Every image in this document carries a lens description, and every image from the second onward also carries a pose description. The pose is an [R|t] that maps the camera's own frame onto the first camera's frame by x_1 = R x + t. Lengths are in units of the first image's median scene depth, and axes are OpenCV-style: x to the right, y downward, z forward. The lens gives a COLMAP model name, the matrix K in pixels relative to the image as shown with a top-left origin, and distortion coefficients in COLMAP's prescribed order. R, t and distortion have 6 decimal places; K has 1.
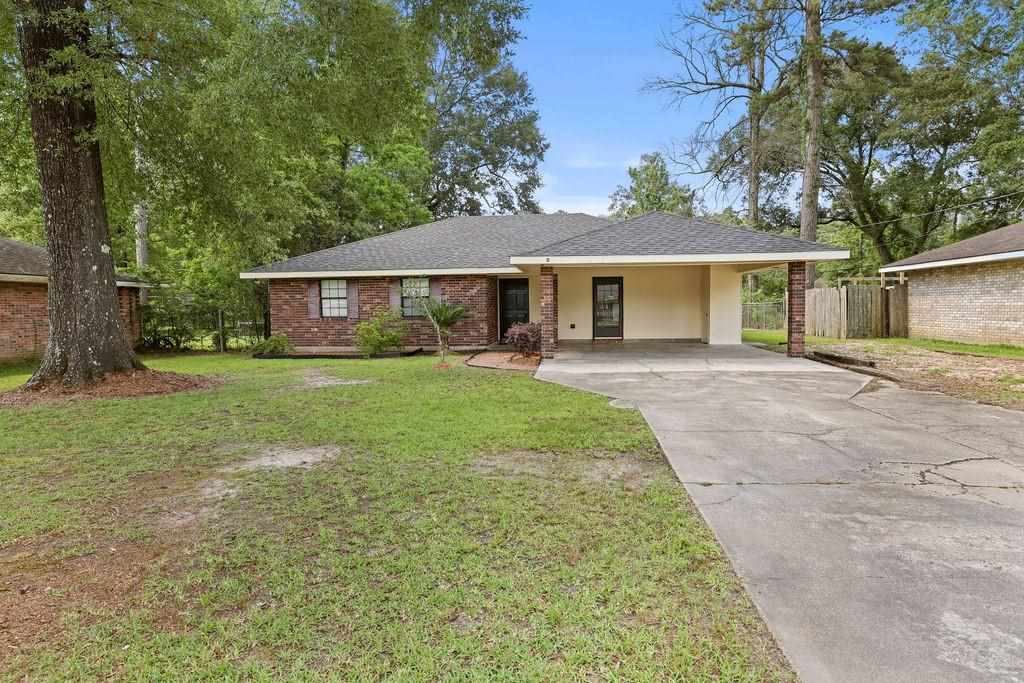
lens RADIAL K [[585.1, 0, 514.3], [0, 585.1, 341.4], [0, 0, 1]] dist [-0.005116, -0.000262]
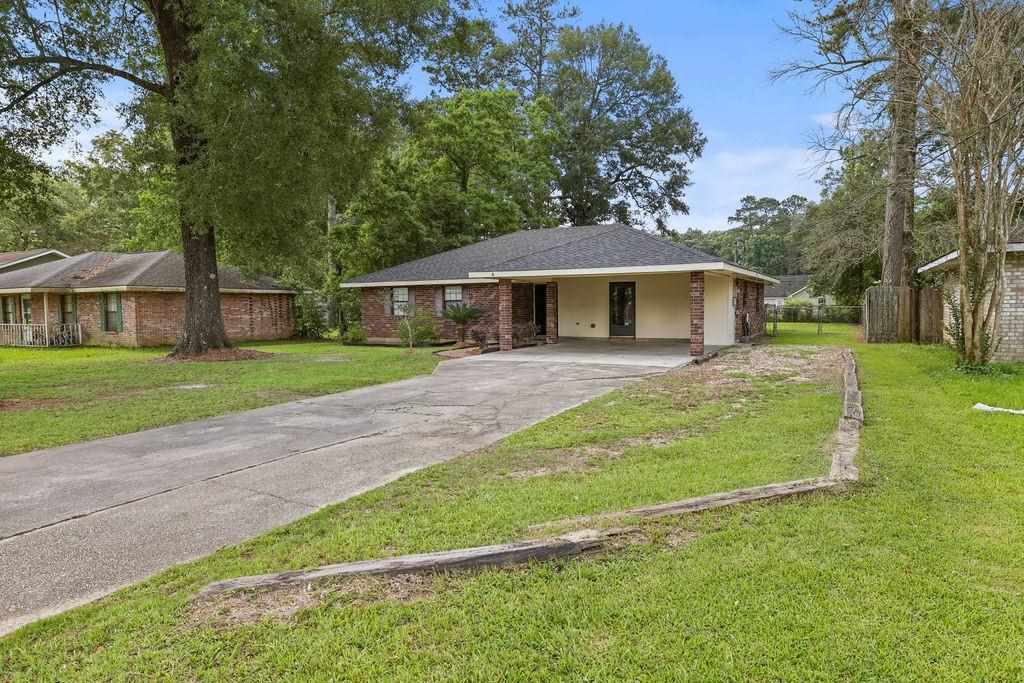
lens RADIAL K [[612.8, 0, 510.4], [0, 612.8, 342.4], [0, 0, 1]] dist [-0.004433, 0.000276]
pose [[0.918248, 0.025937, -0.395156, 0.465269], [-0.023981, 0.999664, 0.009888, -0.001643], [0.395280, 0.000396, 0.918561, -0.170464]]
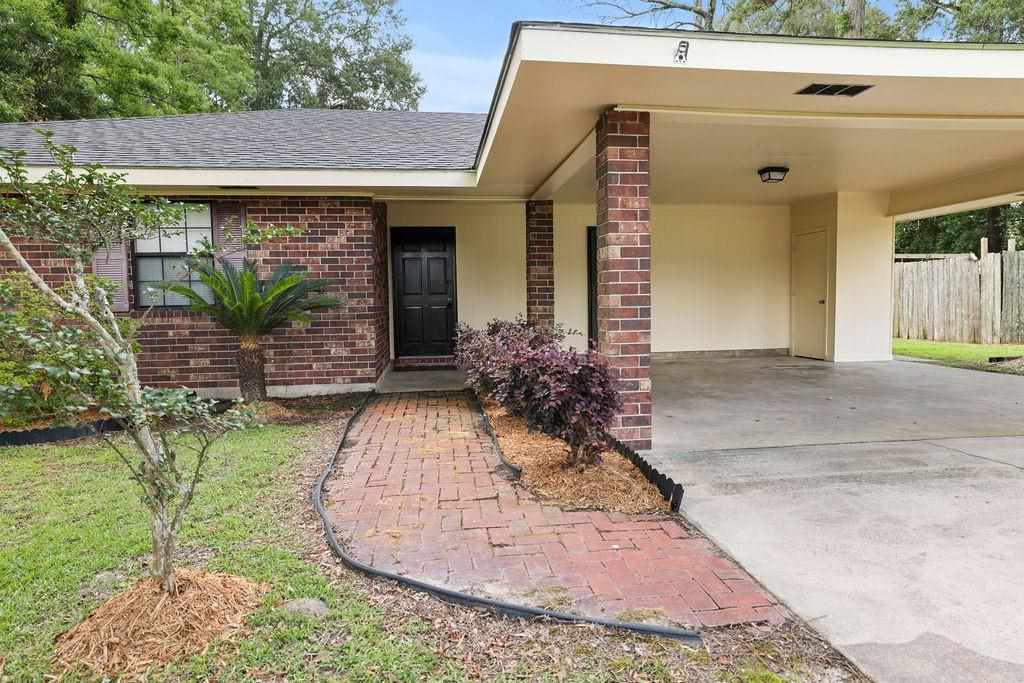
lens RADIAL K [[612.8, 0, 513.3], [0, 612.8, 335.1], [0, 0, 1]] dist [-0.004433, 0.000276]
pose [[0.972715, -0.015308, 0.231499, -0.049705], [0.018677, 0.999749, -0.012368, -0.016281], [-0.231252, 0.016354, 0.972756, 0.566799]]
